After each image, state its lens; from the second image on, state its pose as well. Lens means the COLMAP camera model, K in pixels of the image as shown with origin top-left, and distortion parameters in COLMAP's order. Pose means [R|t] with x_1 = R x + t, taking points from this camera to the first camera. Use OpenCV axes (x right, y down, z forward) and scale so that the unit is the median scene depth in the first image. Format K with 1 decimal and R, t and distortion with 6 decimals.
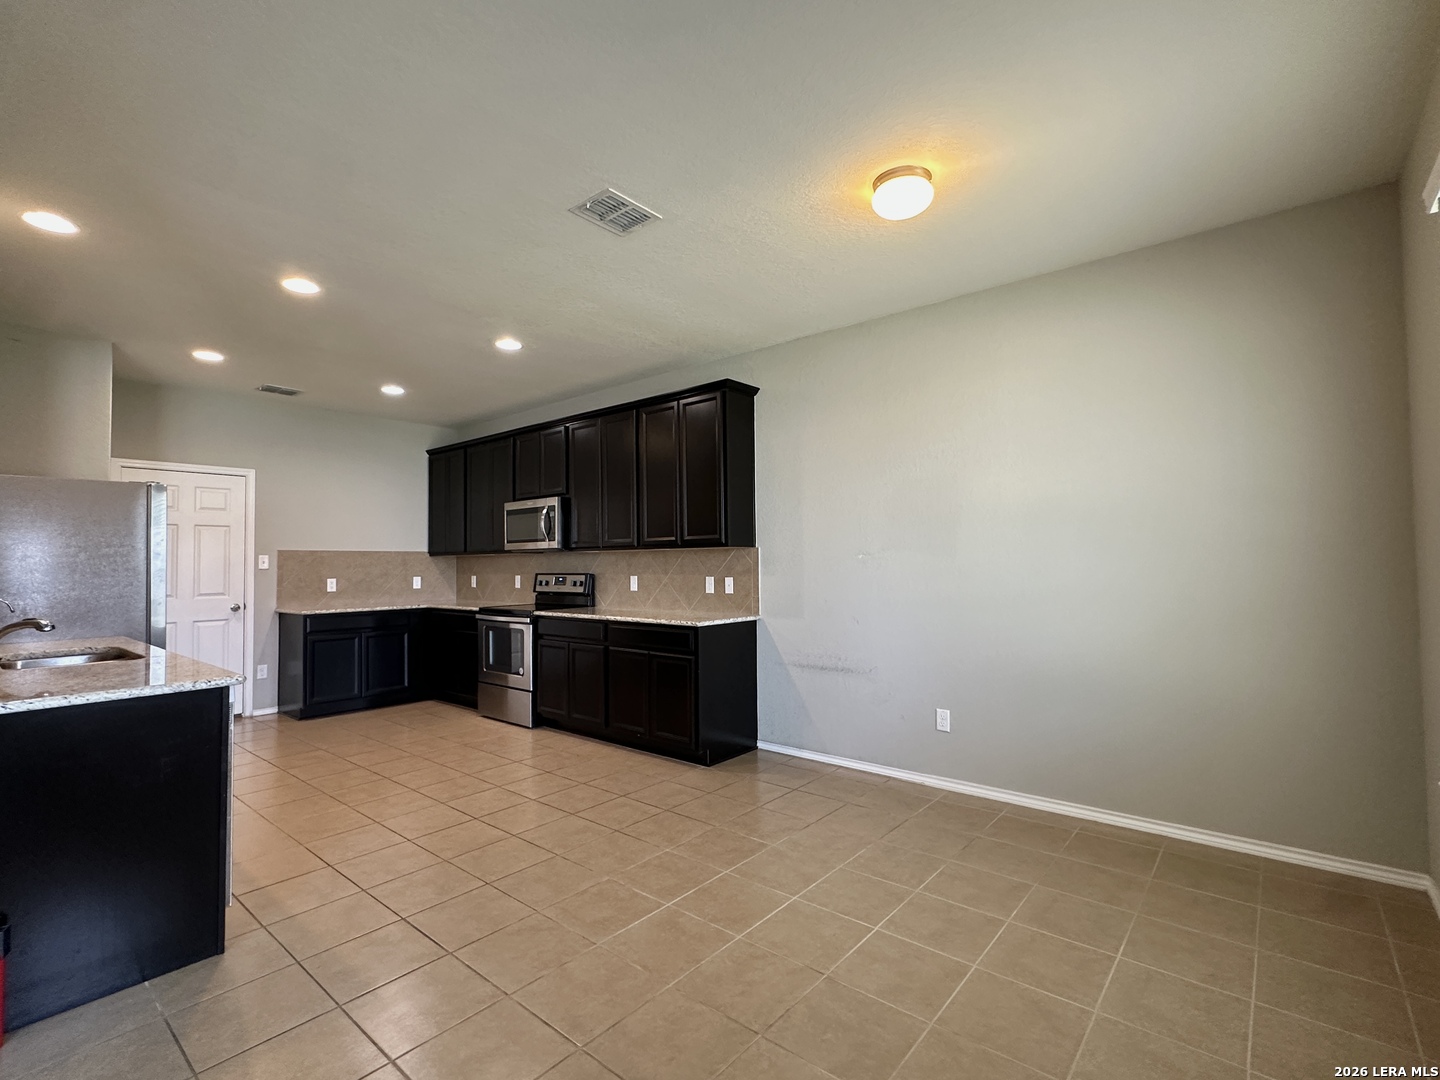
lens RADIAL K [[669.8, 0, 717.2], [0, 669.8, 540.9], [0, 0, 1]] dist [0.000918, -0.002388]
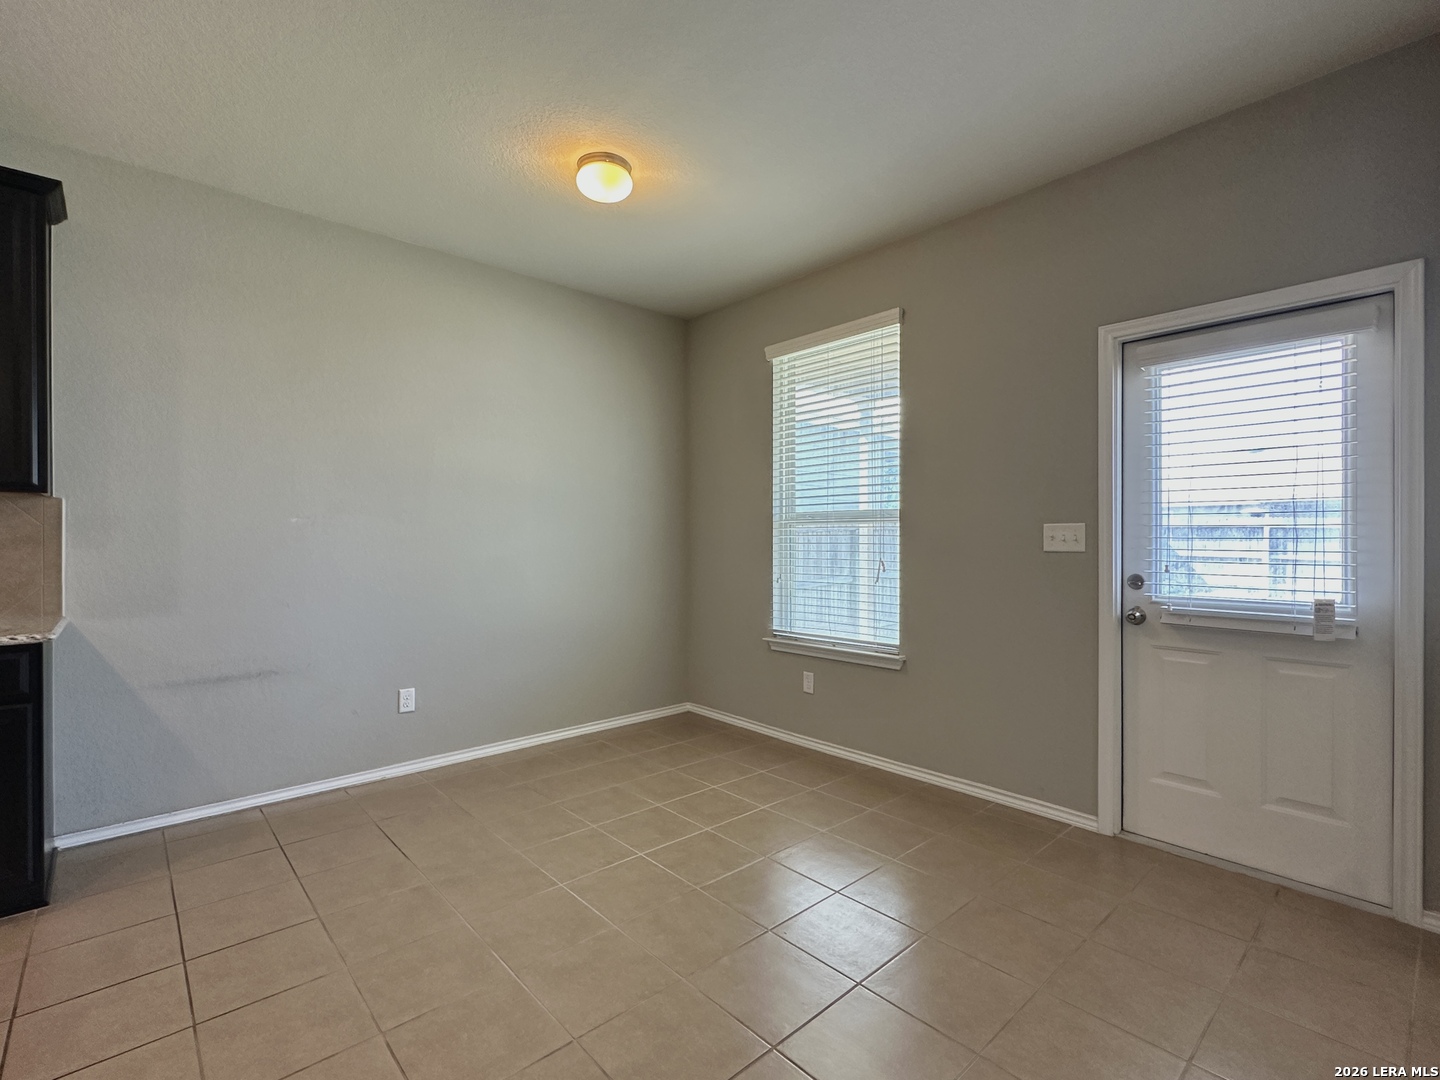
lens RADIAL K [[669.8, 0, 720.1], [0, 669.8, 542.9], [0, 0, 1]] dist [0.000918, -0.002388]
pose [[0.133465, 0.005621, 0.991038, -0.377748], [-0.030877, 0.999522, -0.001511, 0.028107], [-0.990572, -0.030399, 0.133574, 0.330651]]
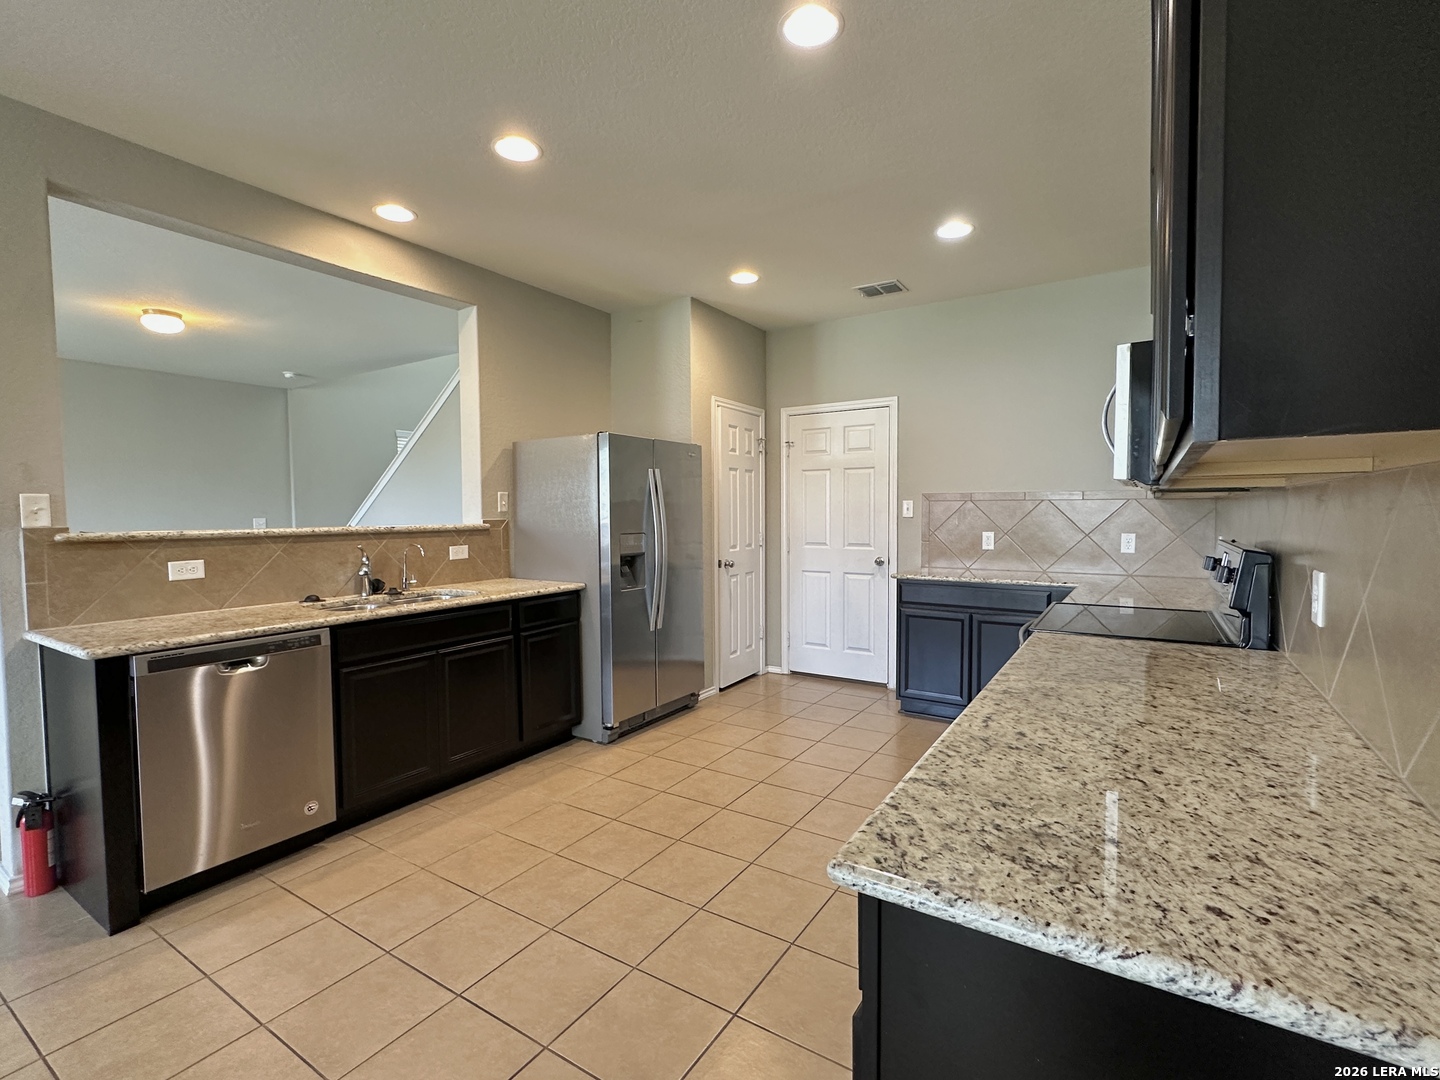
lens RADIAL K [[669.8, 0, 718.2], [0, 669.8, 540.7], [0, 0, 1]] dist [0.000918, -0.002388]
pose [[0.130682, 0.052406, -0.990038, 0.118036], [0.038014, 0.997603, 0.057824, 0.016524], [0.990695, -0.045192, 0.128376, 0.750082]]
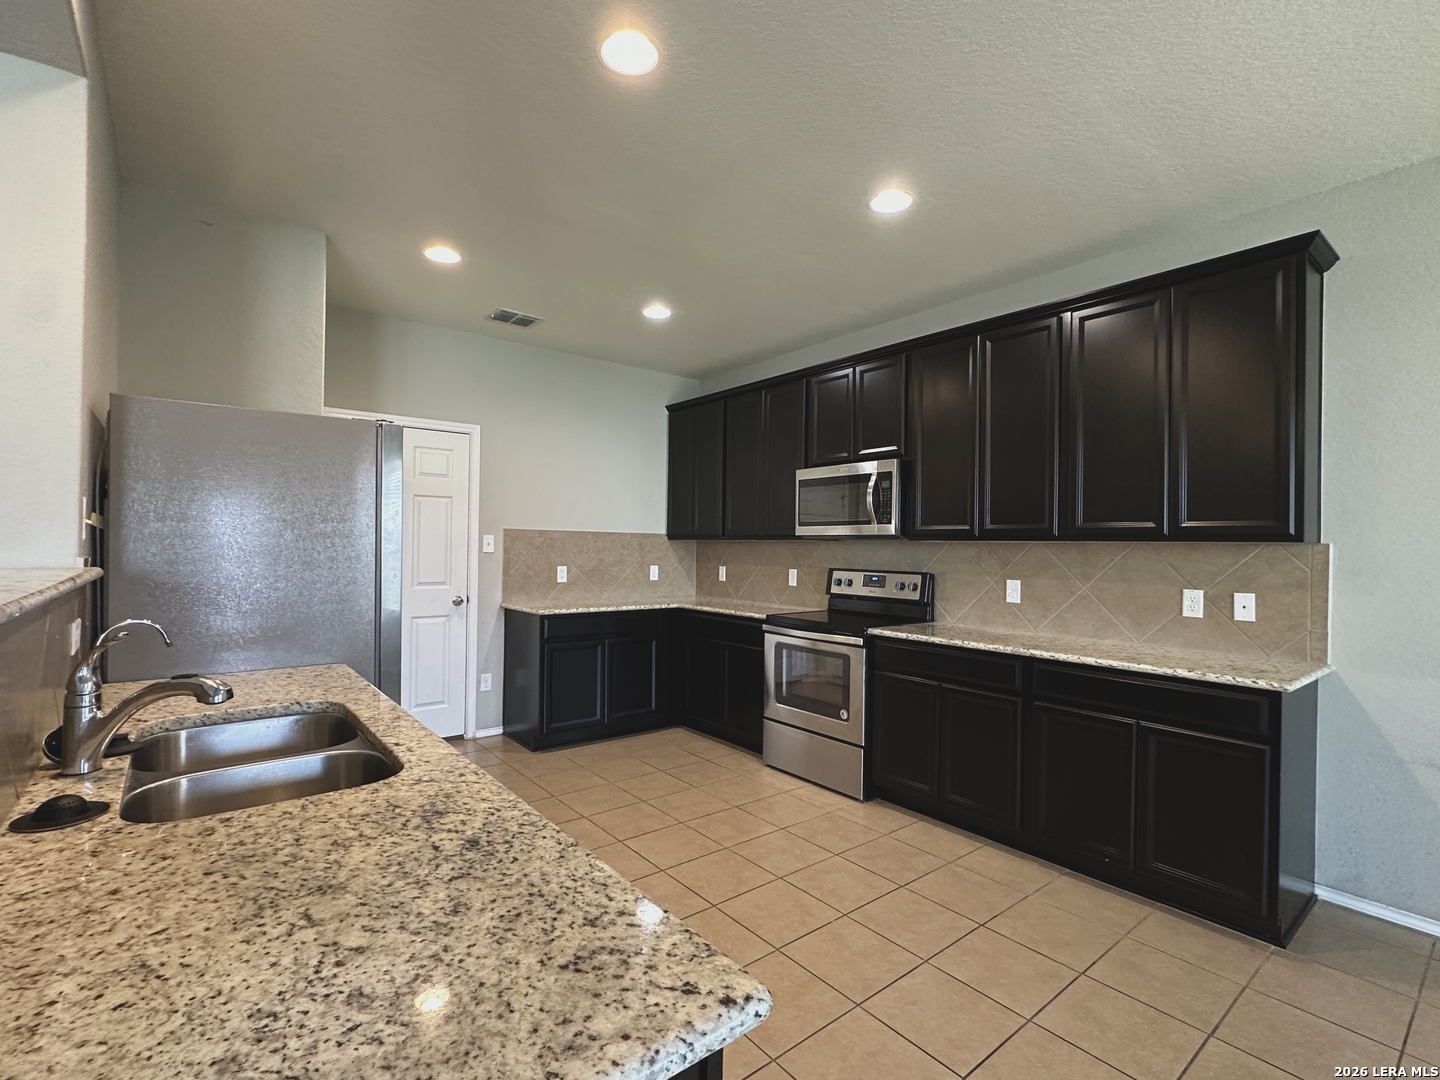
lens RADIAL K [[669.8, 0, 718.8], [0, 669.8, 542.7], [0, 0, 1]] dist [0.000918, -0.002388]
pose [[0.981396, 0.025021, -0.190356, -0.295823], [-0.019724, 0.999365, 0.029673, 0.002185], [0.190978, -0.025366, 0.981266, 0.315161]]
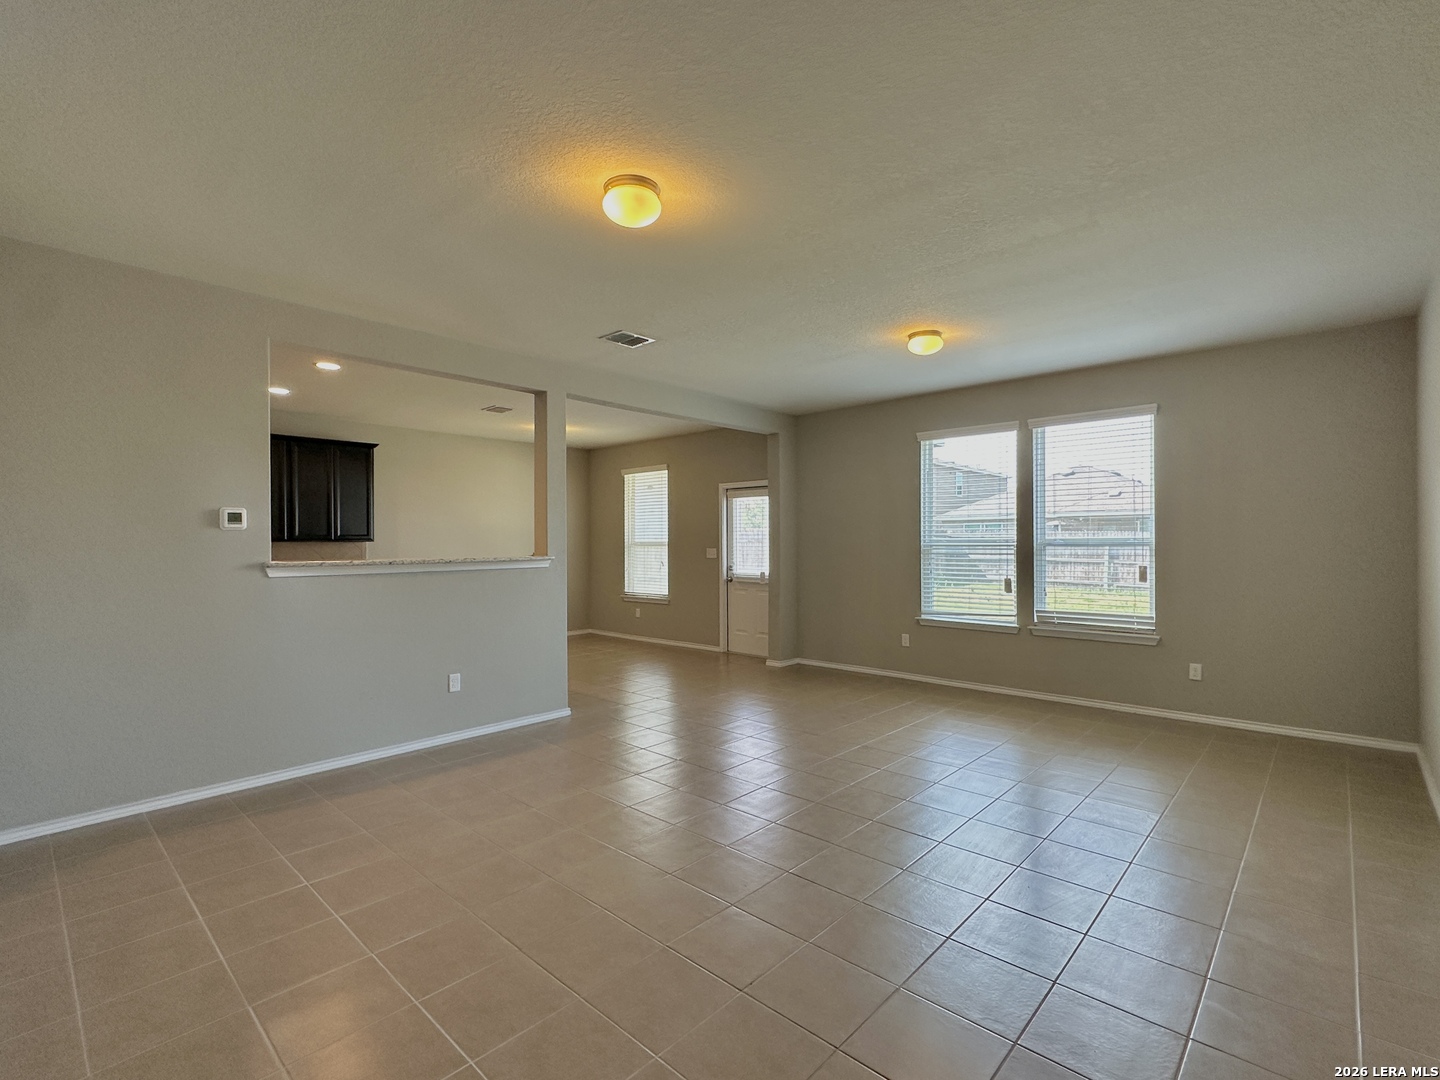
lens RADIAL K [[669.8, 0, 719.8], [0, 669.8, 547.9], [0, 0, 1]] dist [0.000918, -0.002388]
pose [[0.049737, 0.004724, 0.998751, -1.474927], [-0.028950, 0.999575, -0.003286, 0.003911], [-0.998343, -0.028751, 0.049853, 0.003412]]
